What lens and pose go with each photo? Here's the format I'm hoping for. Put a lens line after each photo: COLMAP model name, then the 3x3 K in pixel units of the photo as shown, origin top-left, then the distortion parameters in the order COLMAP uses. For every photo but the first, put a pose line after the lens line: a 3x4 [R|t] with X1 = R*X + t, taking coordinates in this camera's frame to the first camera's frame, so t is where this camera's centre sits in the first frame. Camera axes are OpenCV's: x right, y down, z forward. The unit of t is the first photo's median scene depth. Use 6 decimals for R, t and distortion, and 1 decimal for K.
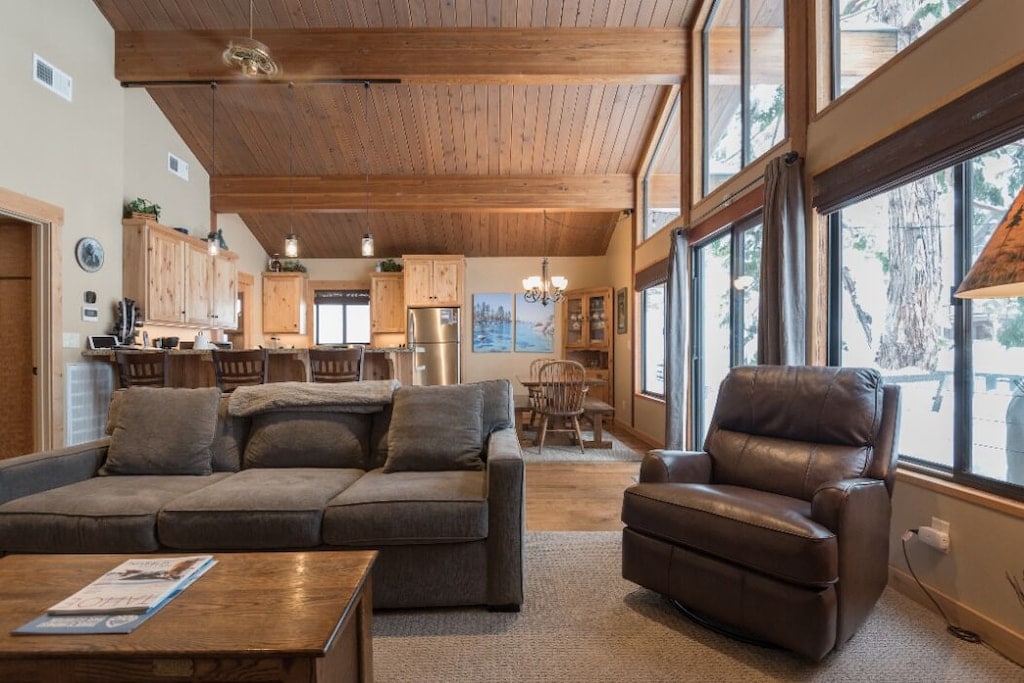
lens RADIAL K [[477.5, 0, 498.6], [0, 477.5, 351.3], [0, 0, 1]] dist [0.028768, -0.021212]
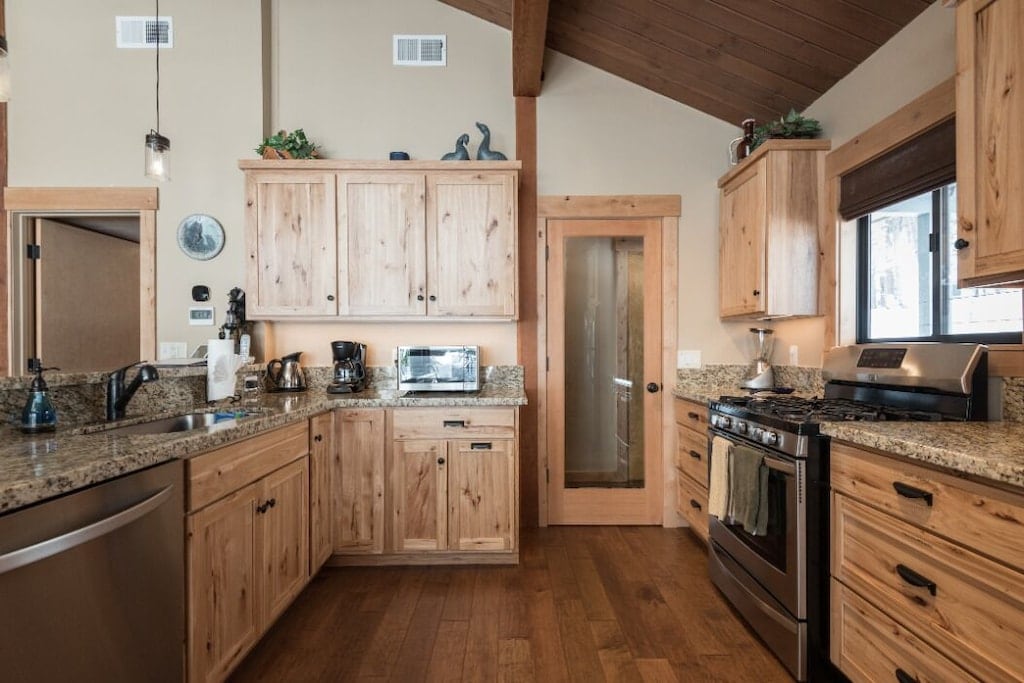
lens RADIAL K [[477.5, 0, 498.6], [0, 477.5, 351.3], [0, 0, 1]] dist [0.028768, -0.021212]
pose [[-0.004736, 0.013915, -0.999892, -0.071024], [0.005528, 0.999888, 0.013889, -0.021642], [0.999974, -0.005462, -0.004813, 1.087707]]
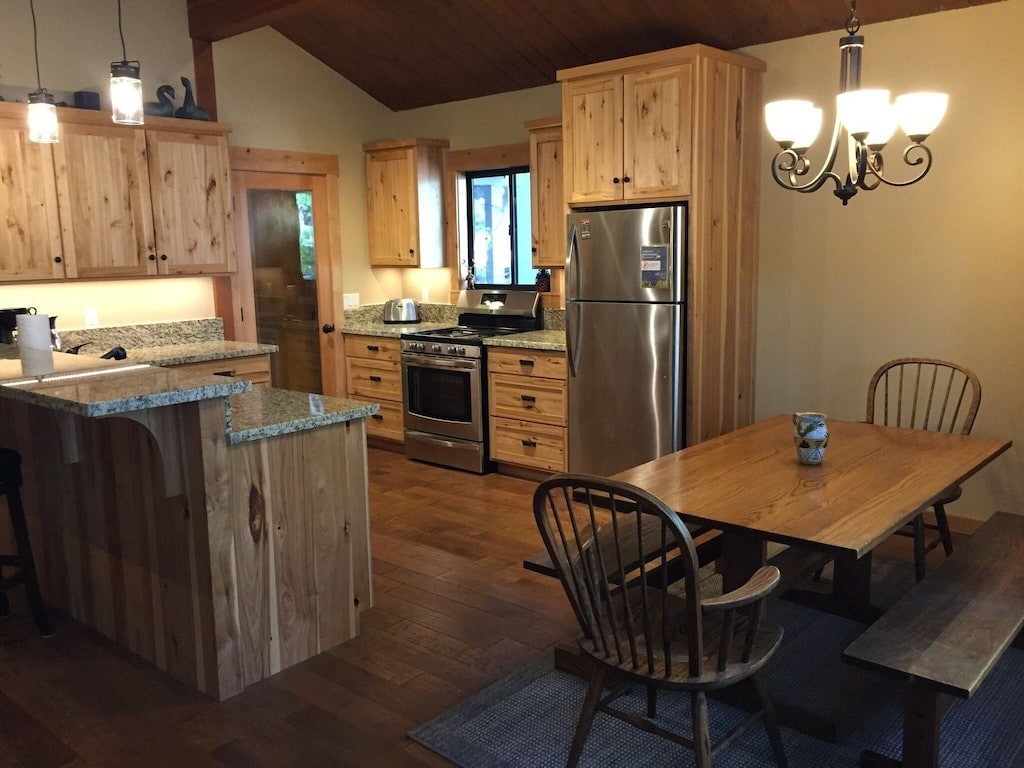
lens RADIAL K [[873.0, 0, 512.0], [0, 873.0, 384.0], [0, 0, 1]] dist [0.042539, -0.003924]
pose [[0.741928, 0.100285, -0.662937, 0.346691], [0.015552, 0.985911, 0.166547, -0.090909], [0.670299, -0.133876, 0.729916, 0.544920]]
